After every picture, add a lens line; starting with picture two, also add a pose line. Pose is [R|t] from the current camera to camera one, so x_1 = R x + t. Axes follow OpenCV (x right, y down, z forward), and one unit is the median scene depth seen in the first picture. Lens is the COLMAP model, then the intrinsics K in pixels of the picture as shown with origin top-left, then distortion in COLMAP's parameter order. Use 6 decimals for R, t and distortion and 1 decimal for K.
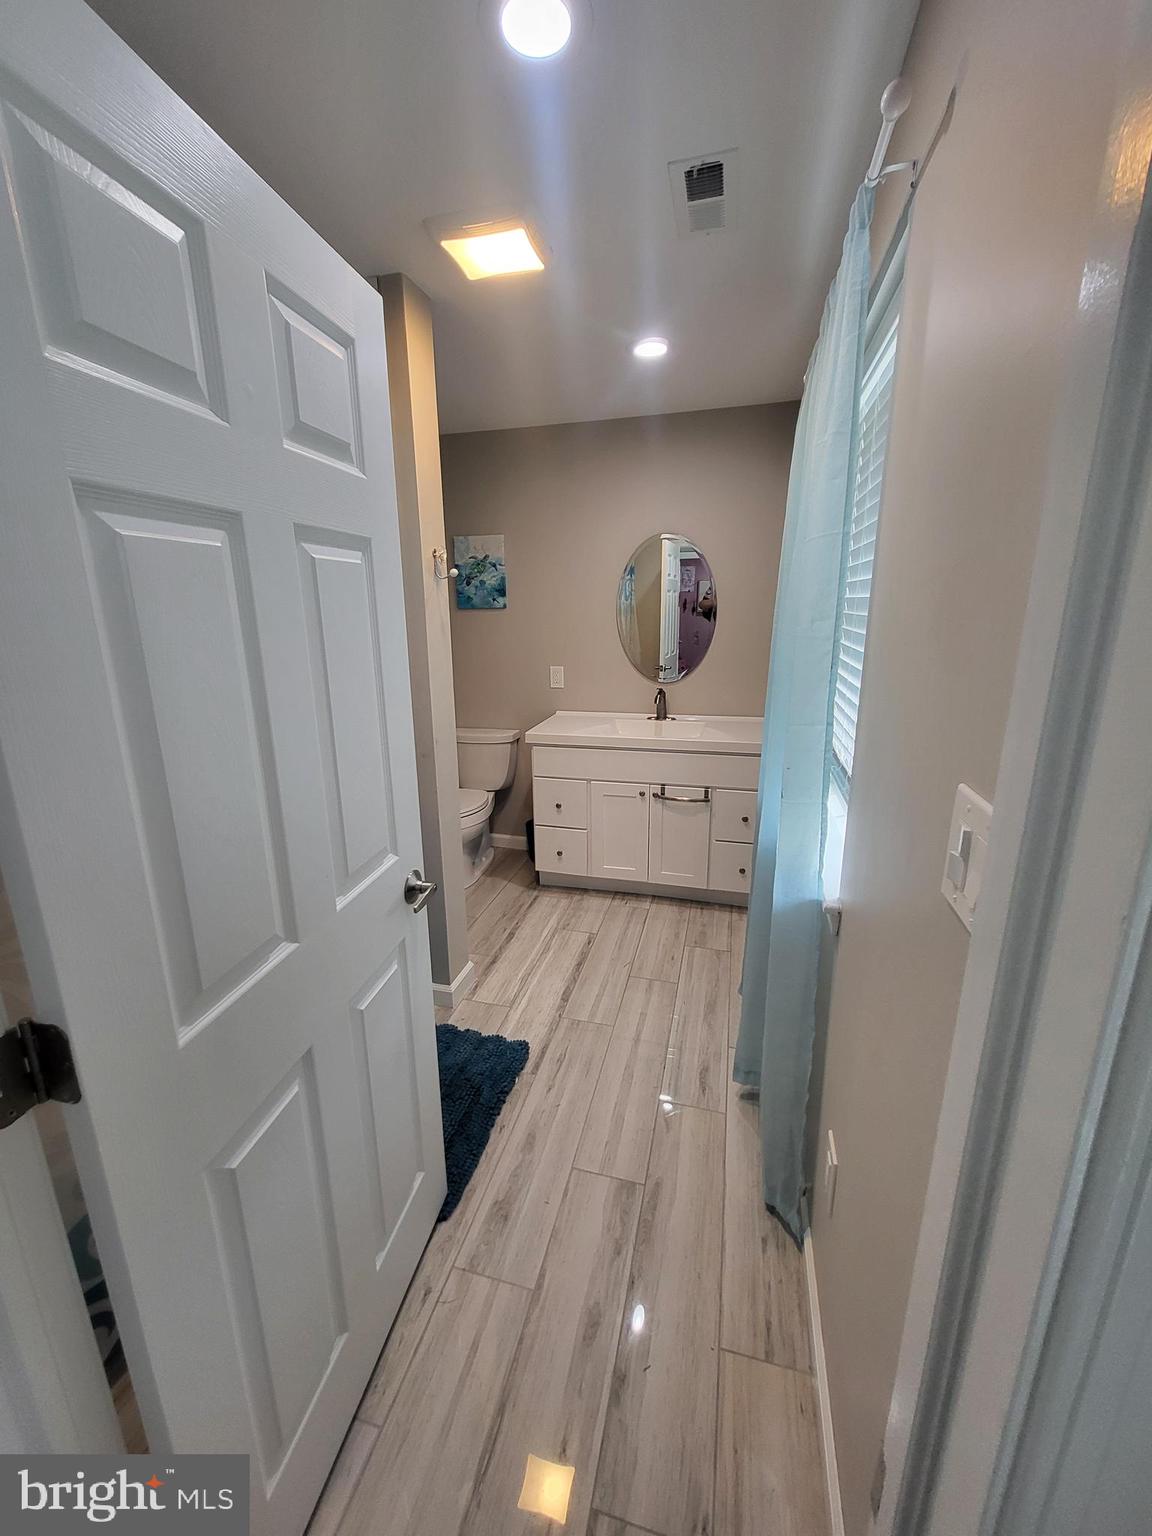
lens RADIAL K [[606.3, 0, 580.2], [0, 606.3, 763.7], [0, 0, 1]] dist [0.001371, 0.001208]
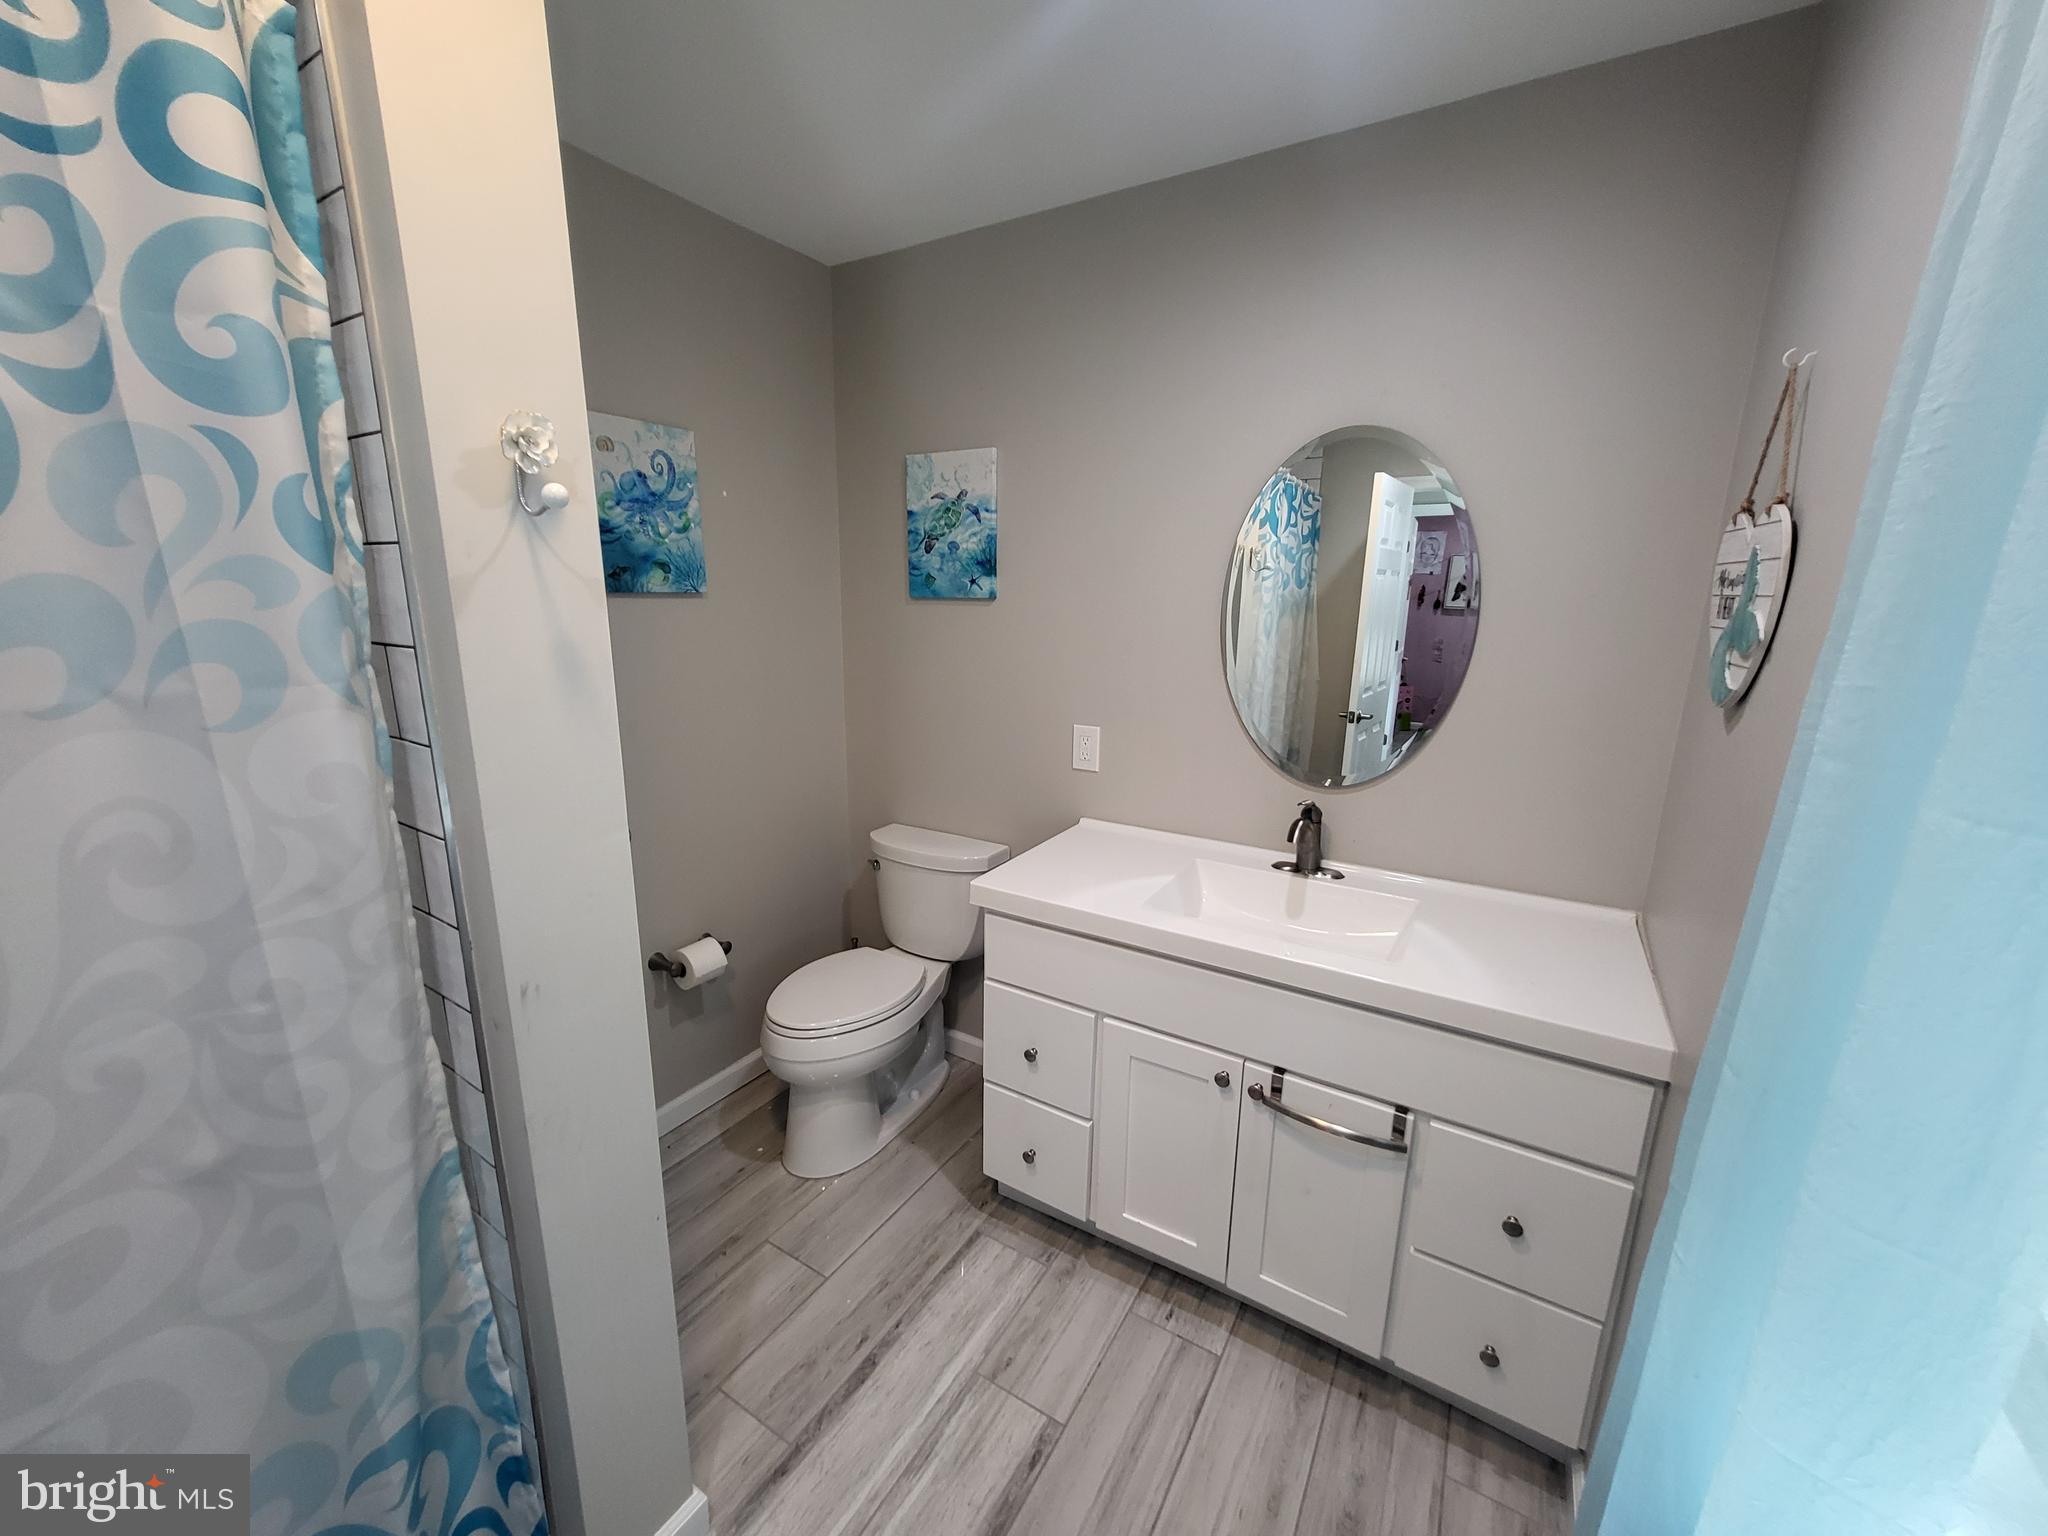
lens RADIAL K [[808.4, 0, 1016.0], [0, 808.4, 777.0], [0, 0, 1]] dist [0.001371, 0.001208]
pose [[0.955435, 0.089389, -0.281344, 0.090714], [-0.096511, 0.995265, -0.011531, -0.110684], [0.278981, 0.038170, 0.959538, 0.394214]]
